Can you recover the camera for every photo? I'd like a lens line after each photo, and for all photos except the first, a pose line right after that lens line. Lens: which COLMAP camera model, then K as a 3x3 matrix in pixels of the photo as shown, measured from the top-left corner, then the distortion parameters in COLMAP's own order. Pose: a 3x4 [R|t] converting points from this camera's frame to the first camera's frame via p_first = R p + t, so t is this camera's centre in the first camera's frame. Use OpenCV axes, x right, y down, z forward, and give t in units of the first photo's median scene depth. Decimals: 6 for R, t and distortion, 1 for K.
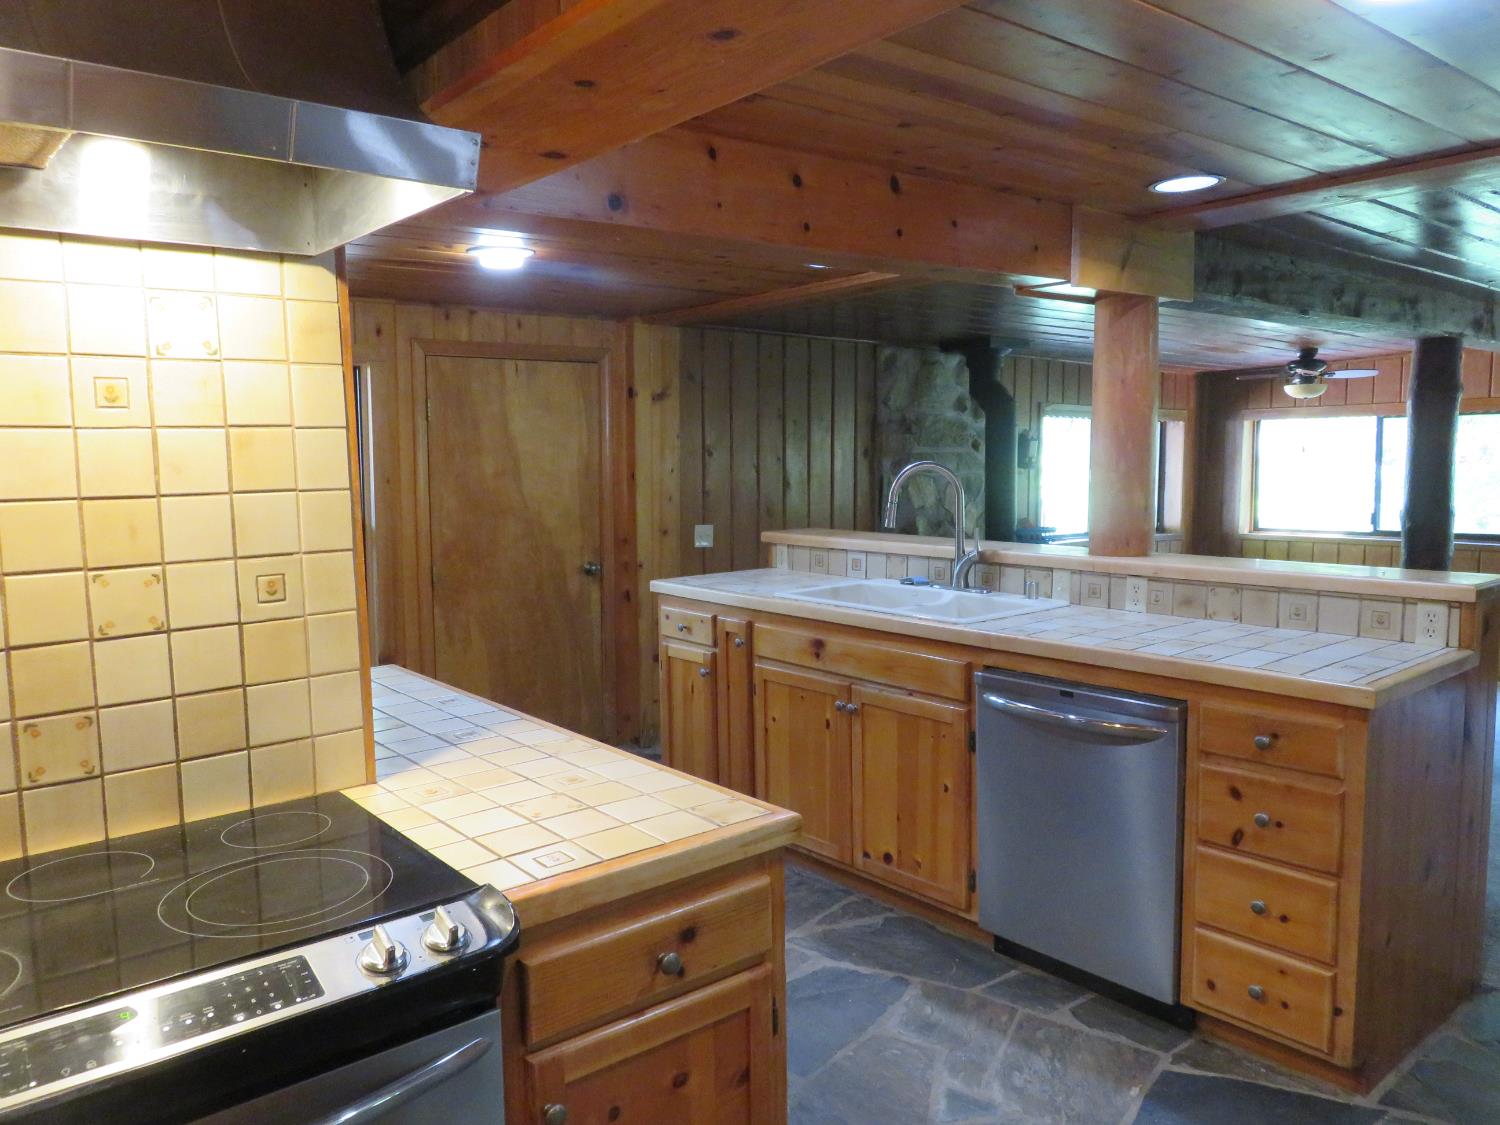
lens RADIAL K [[1119.2, 0, 750.0], [0, 1119.2, 562.5], [0, 0, 1]] dist [-0.011390, 0.003052]
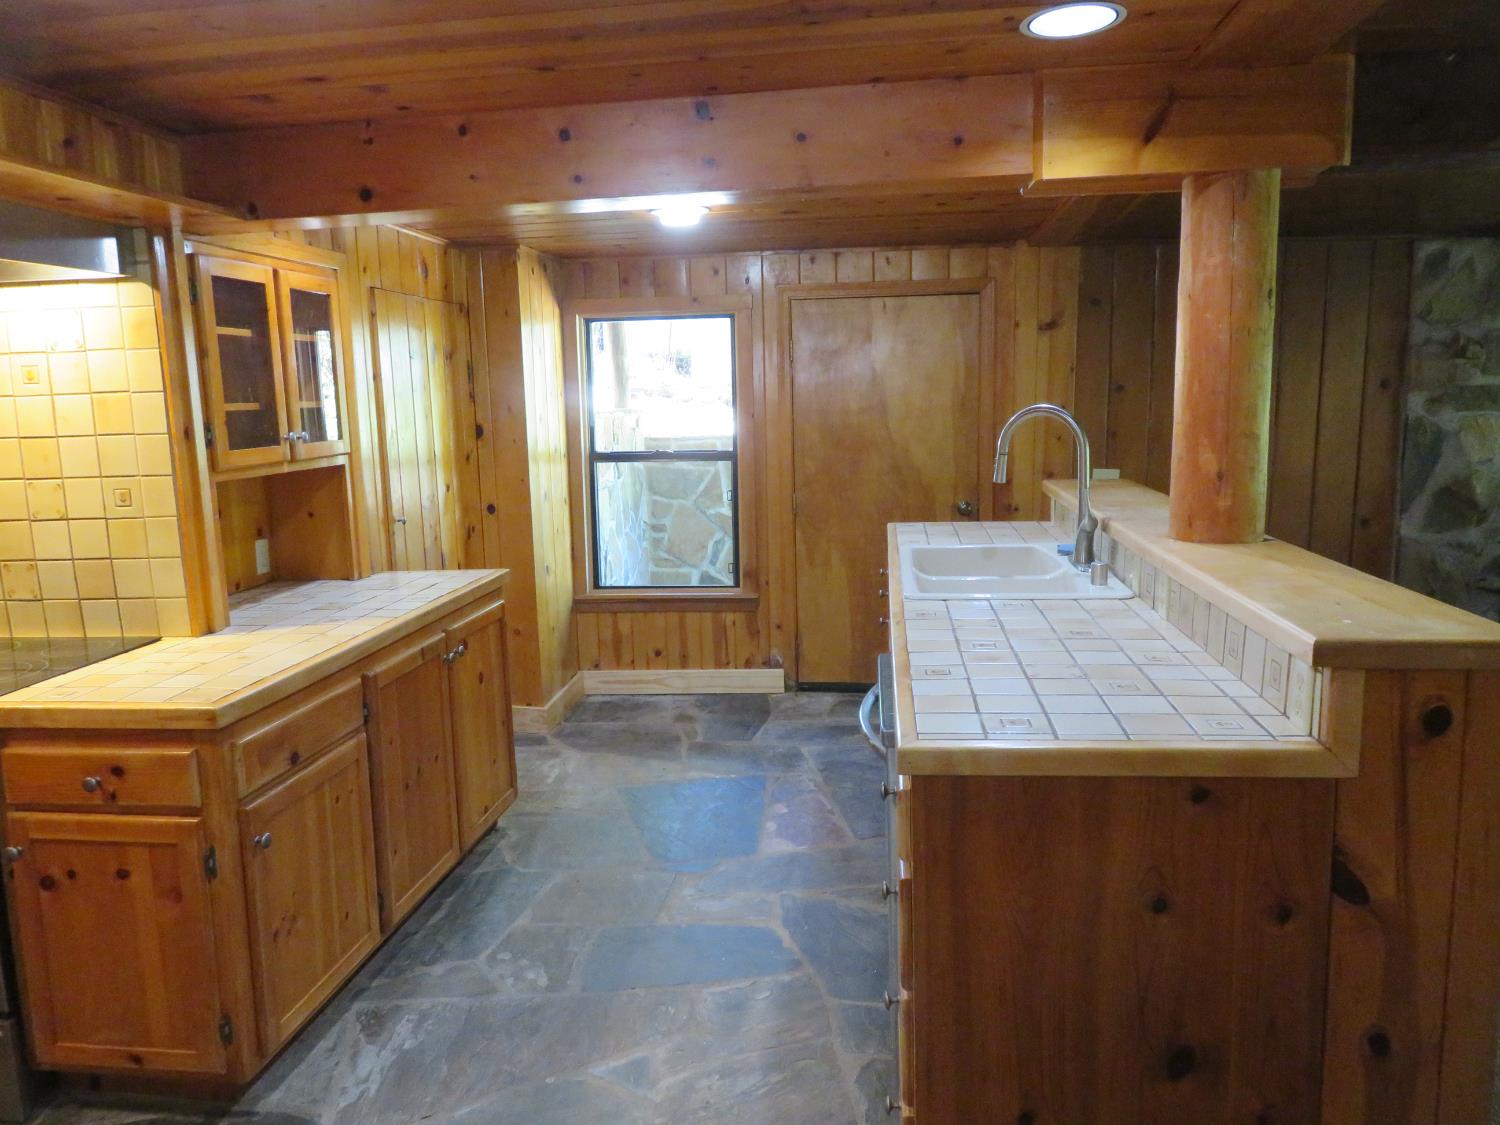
lens RADIAL K [[1119.2, 0, 750.0], [0, 1119.2, 562.5], [0, 0, 1]] dist [-0.011390, 0.003052]
pose [[0.685720, 0.109011, -0.719656, 0.915757], [-0.058629, 0.993781, 0.094669, -0.060419], [0.725500, -0.022724, 0.687847, 0.405979]]
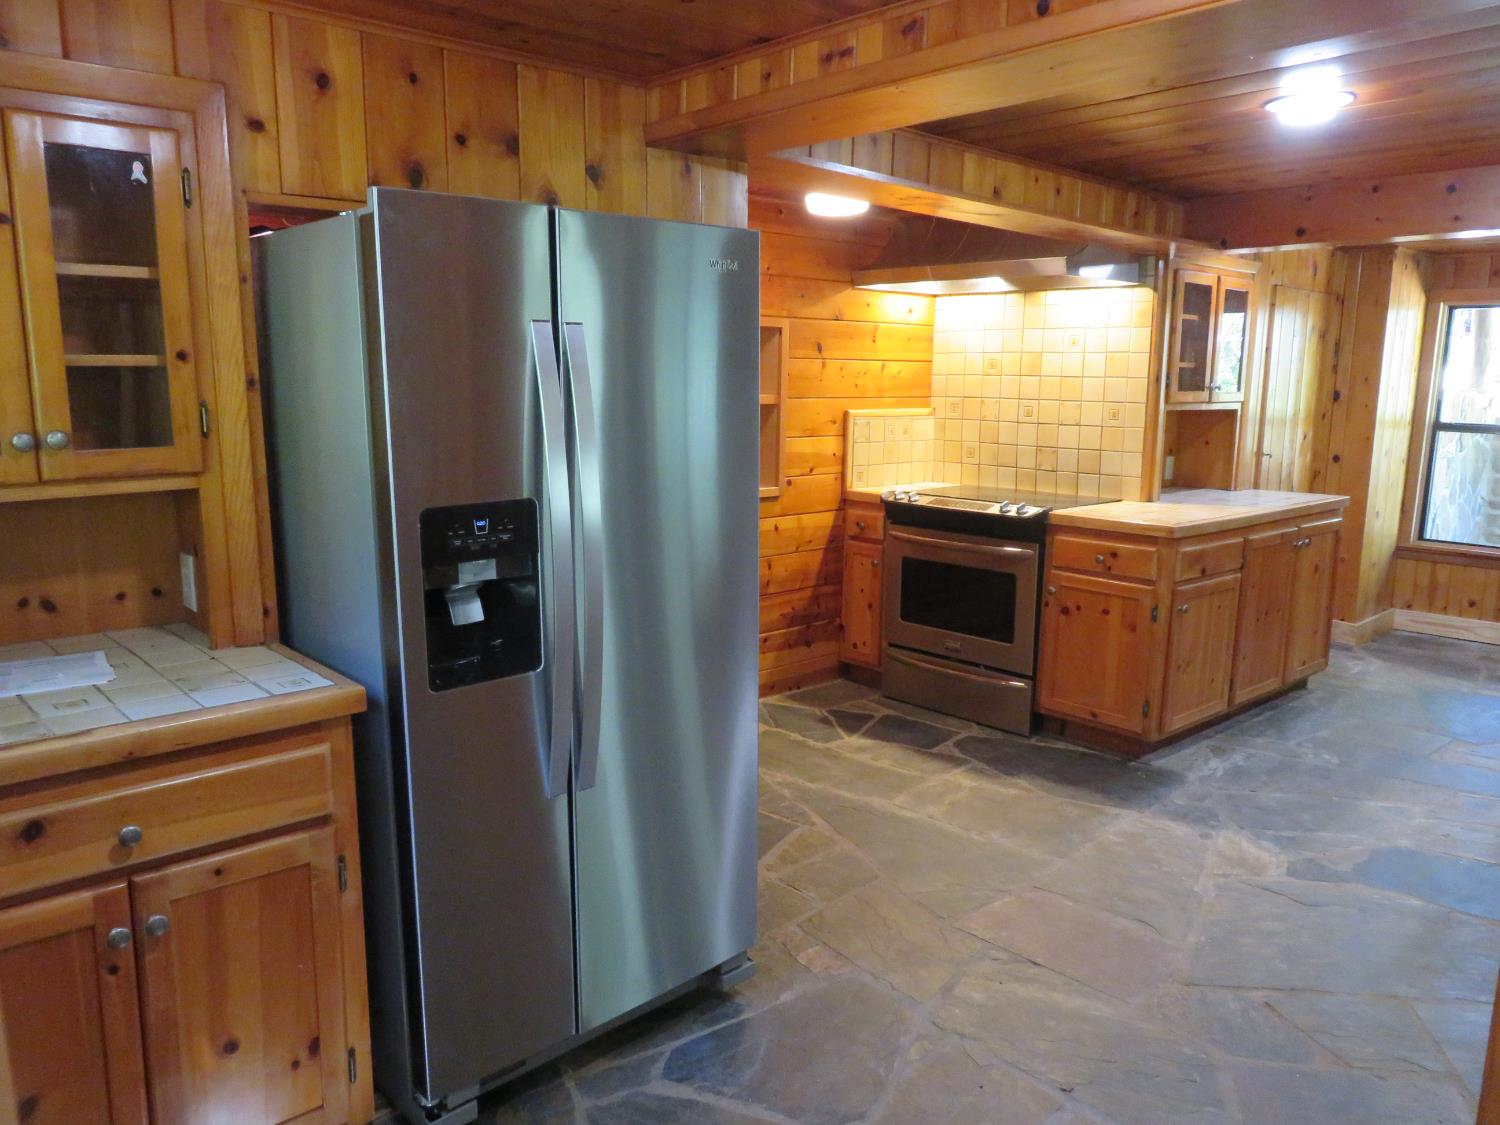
lens RADIAL K [[1119.2, 0, 750.0], [0, 1119.2, 562.5], [0, 0, 1]] dist [-0.011390, 0.003052]
pose [[0.062321, 0.185702, -0.980628, 1.532728], [-0.119243, 0.976885, 0.177415, -0.001205], [0.990907, 0.105877, 0.083025, -0.016613]]
